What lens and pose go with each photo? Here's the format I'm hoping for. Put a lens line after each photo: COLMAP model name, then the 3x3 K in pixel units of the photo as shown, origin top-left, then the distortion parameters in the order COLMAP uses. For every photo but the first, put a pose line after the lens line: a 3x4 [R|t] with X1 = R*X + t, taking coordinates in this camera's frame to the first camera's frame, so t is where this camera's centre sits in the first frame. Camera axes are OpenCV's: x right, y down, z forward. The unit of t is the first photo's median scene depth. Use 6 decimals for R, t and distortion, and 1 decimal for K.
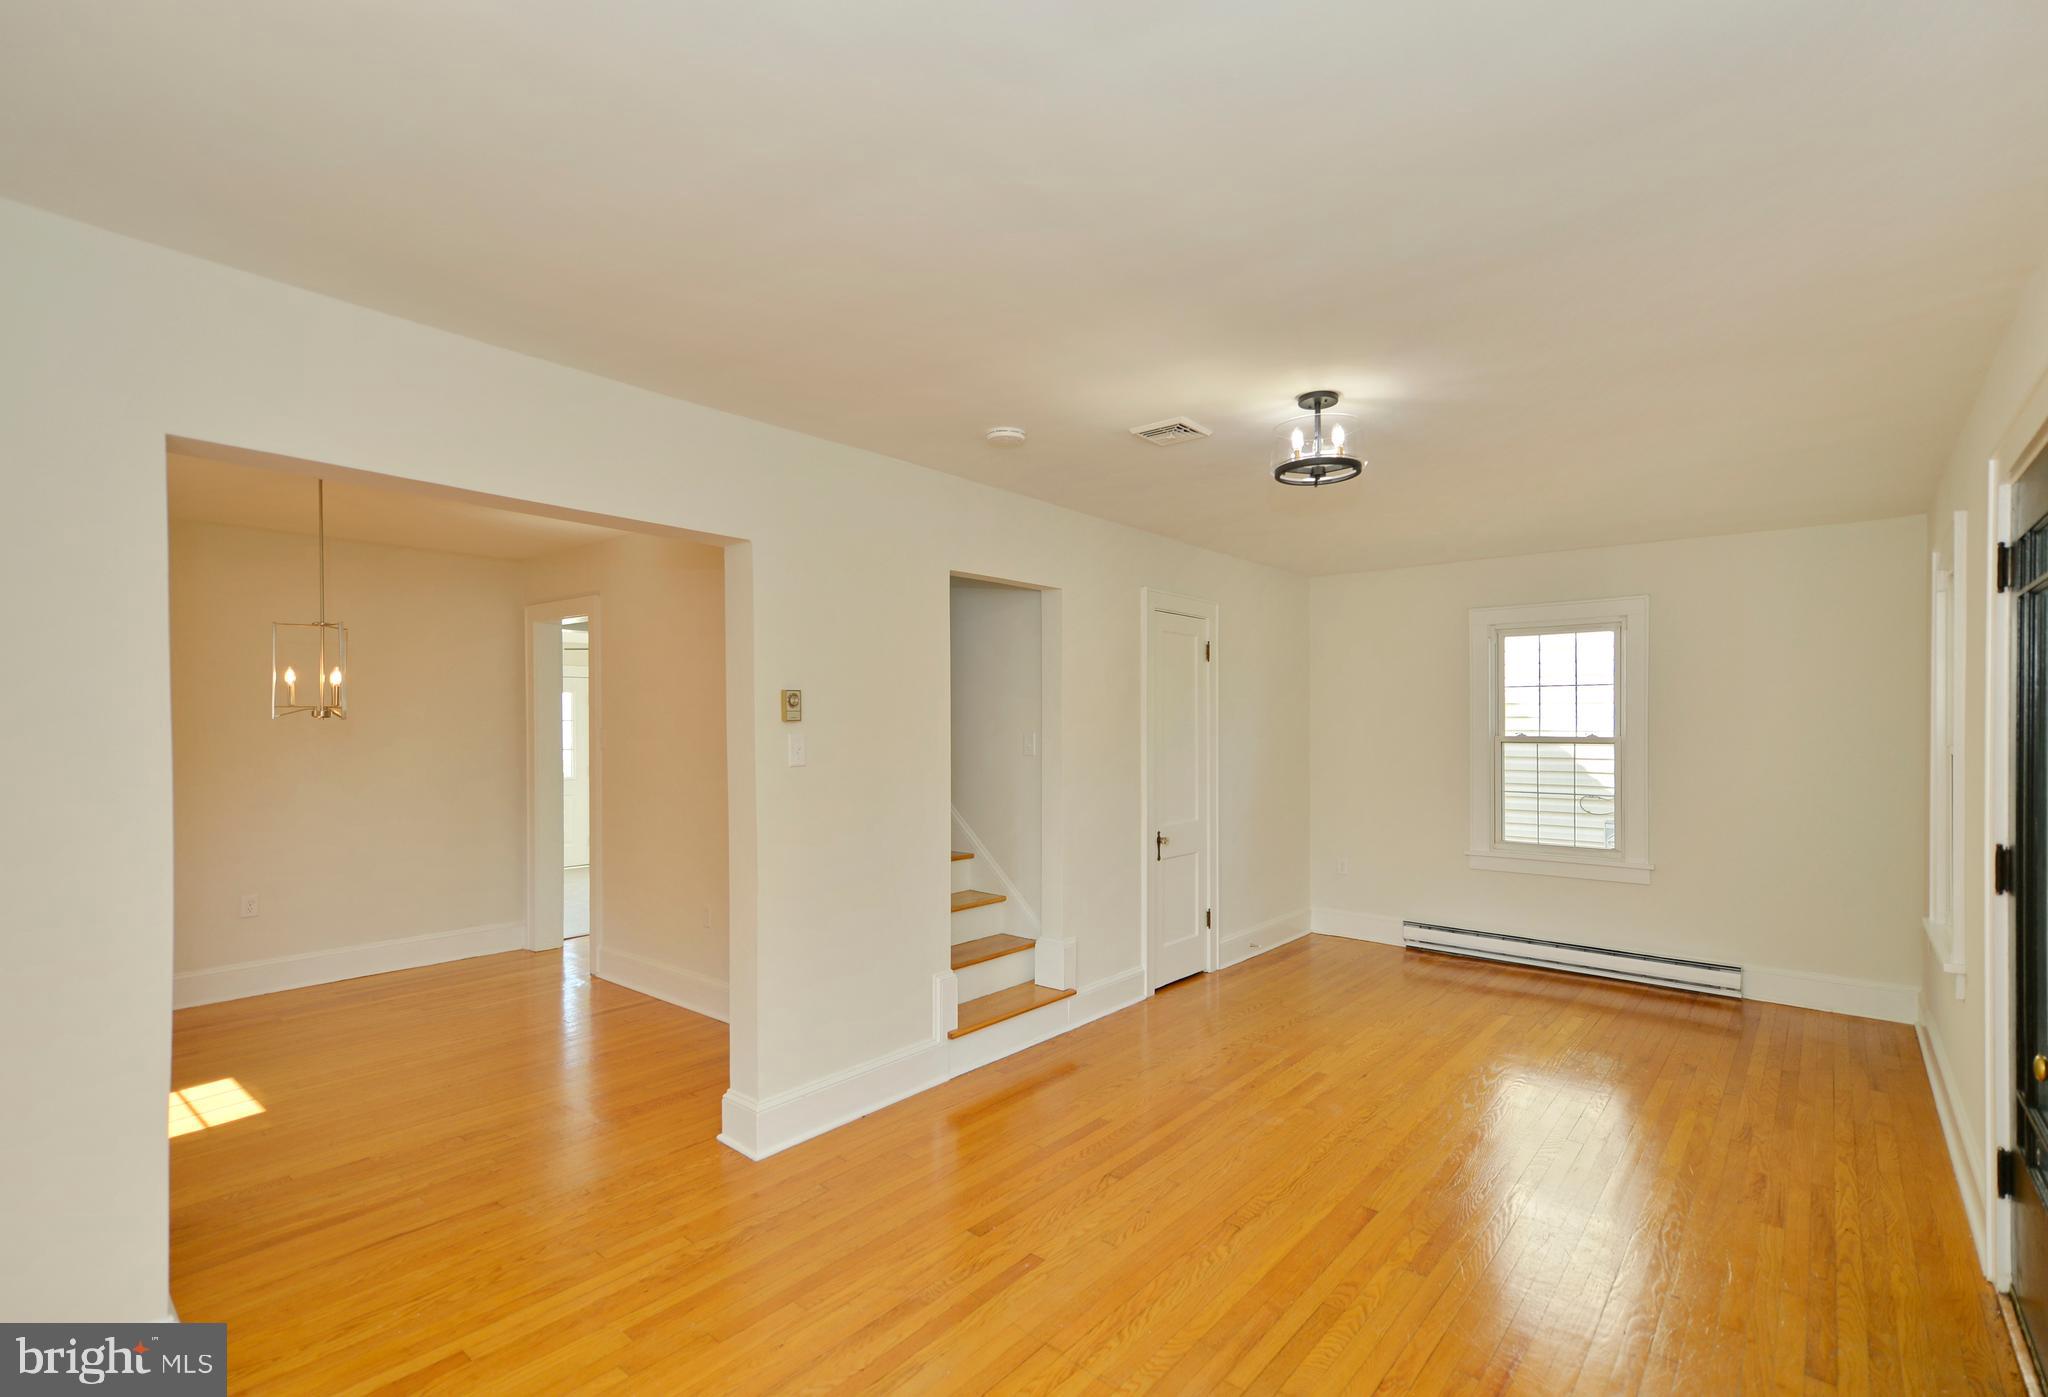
lens RADIAL K [[956.4, 0, 1028.9], [0, 956.4, 718.5], [0, 0, 1]] dist [0.008473, 0.001122]
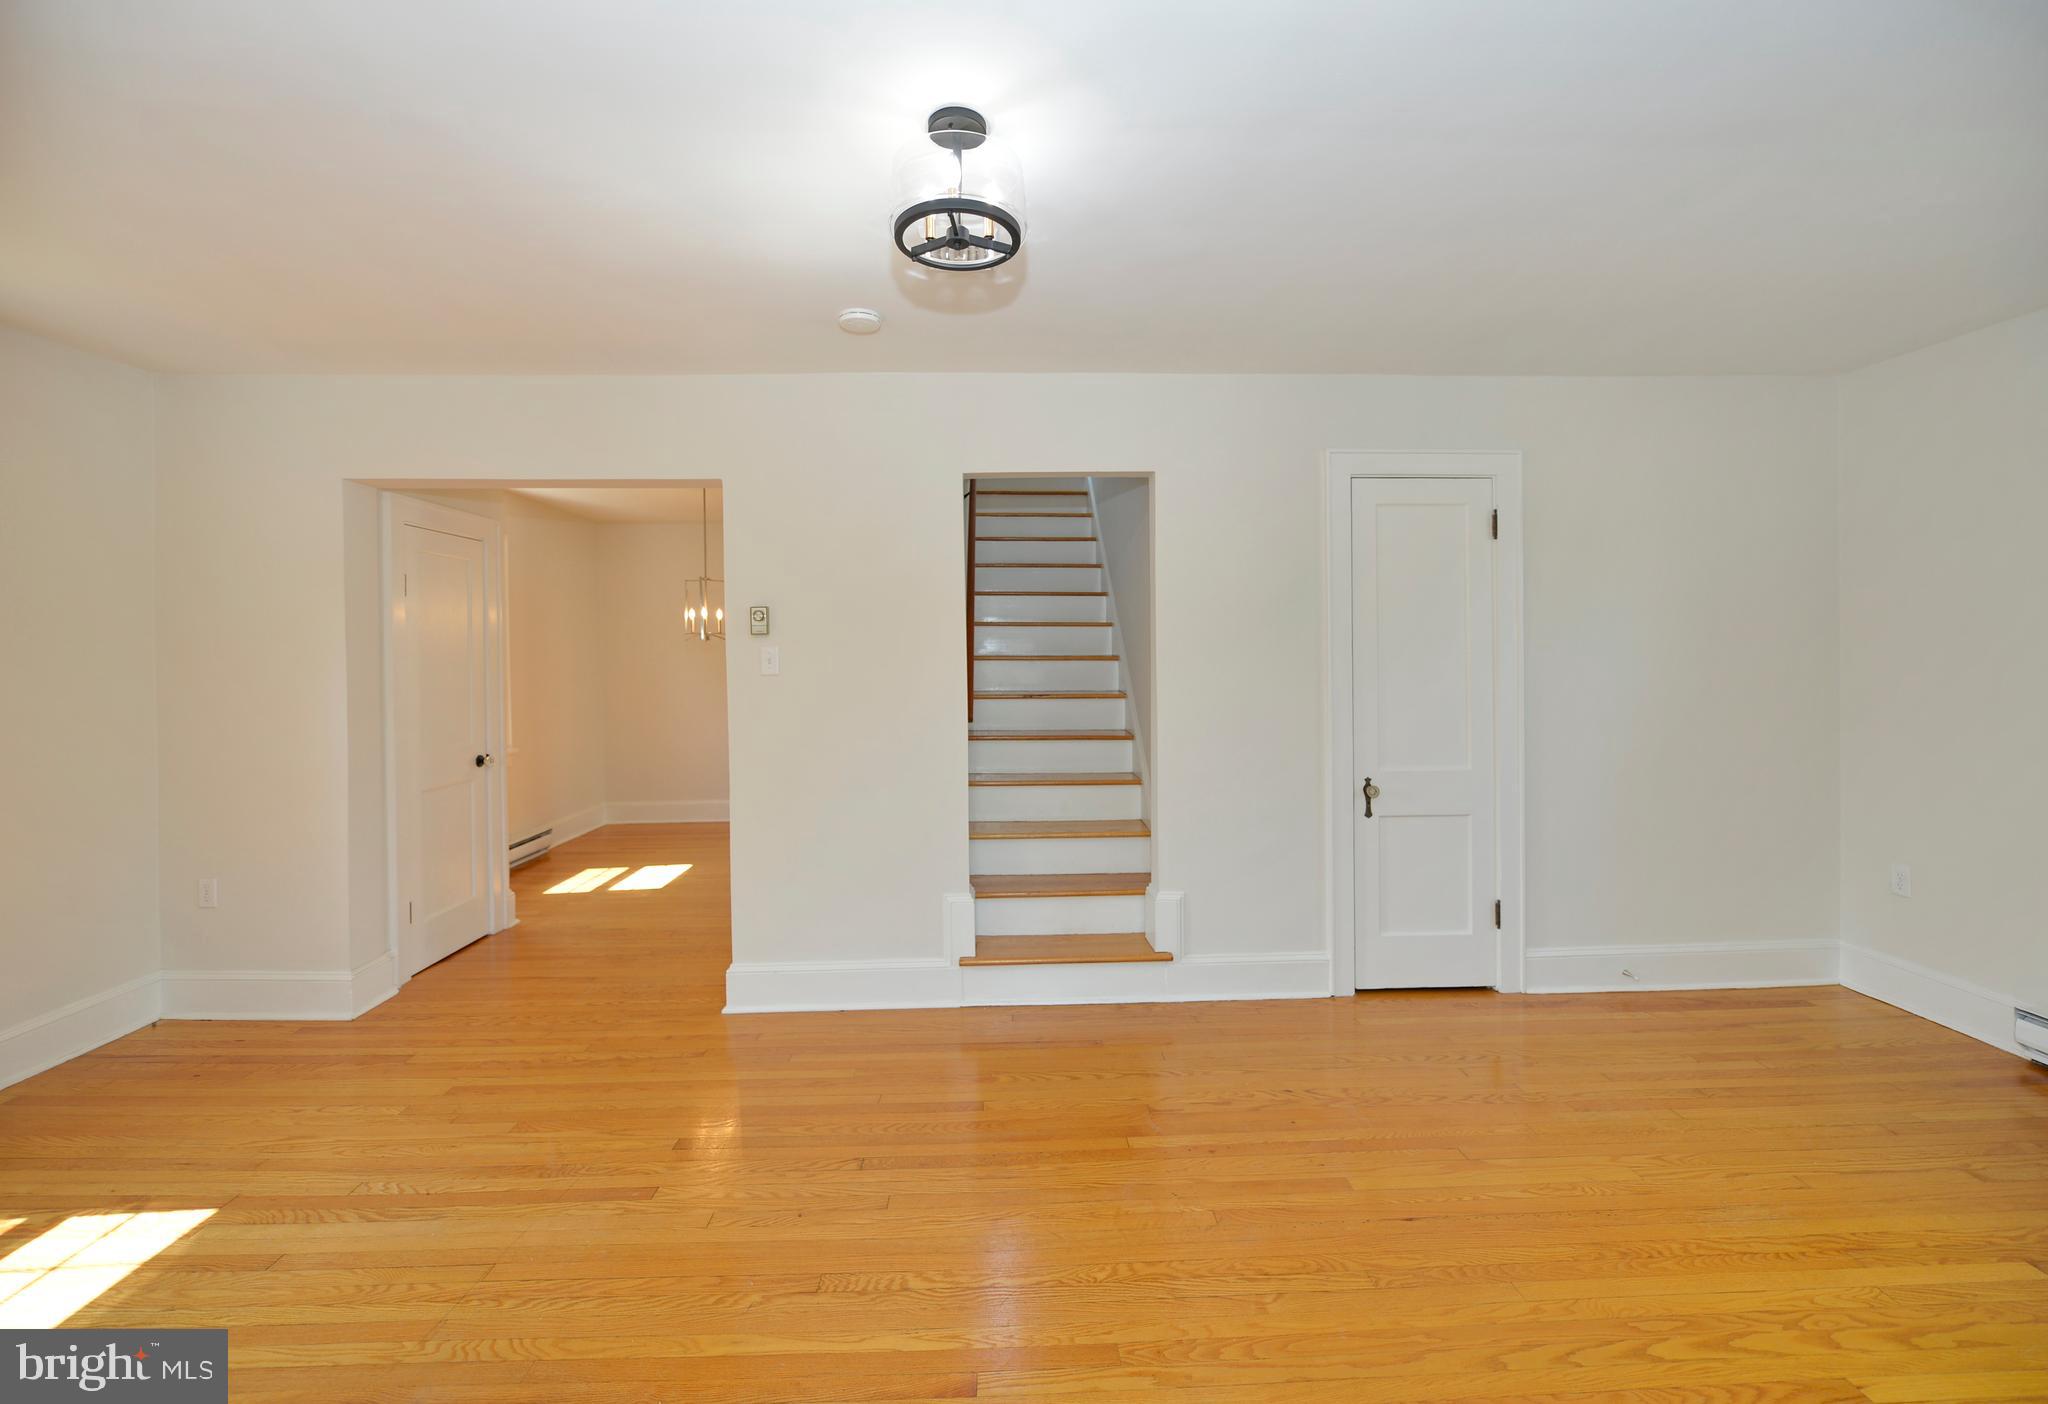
lens RADIAL K [[834.5, 0, 1027.8], [0, 834.5, 654.9], [0, 0, 1]] dist [-0.011743, 0.000395]
pose [[0.664112, -0.002482, -0.747629, 0.606018], [0.011944, 0.999902, 0.007290, 0.019615], [0.747538, -0.013771, 0.664077, 0.516291]]
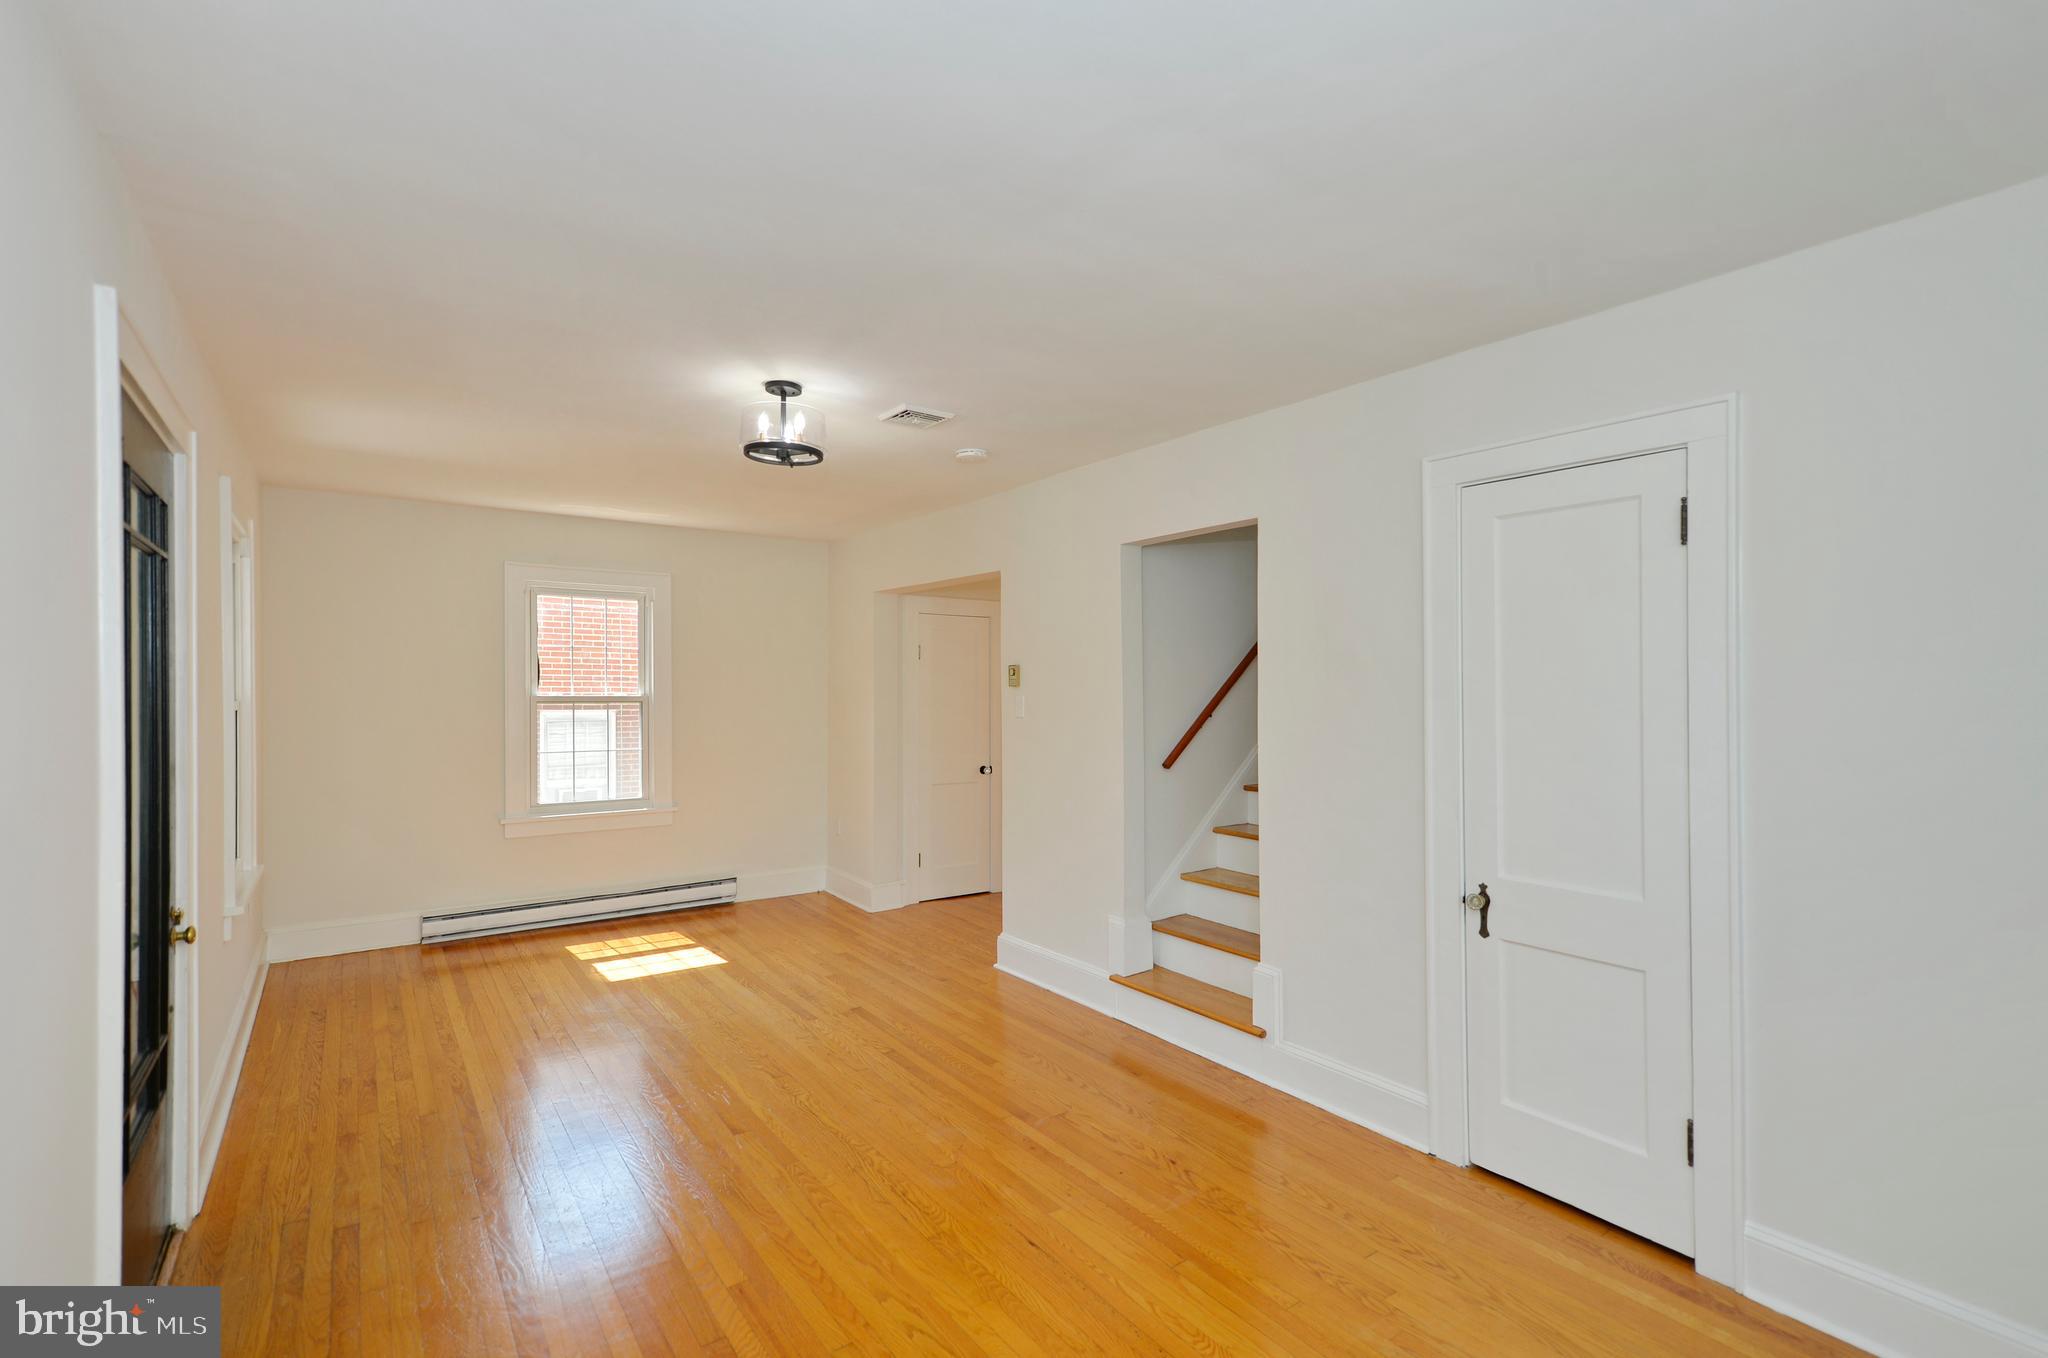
lens RADIAL K [[929.3, 0, 1019.3], [0, 929.3, 667.0], [0, 0, 1]] dist [0.012539, -0.001092]
pose [[-0.253475, -0.026164, -0.966988, 1.004541], [-0.001707, 0.999645, -0.026600, 0.010215], [0.967340, -0.005092, -0.253429, 1.207704]]
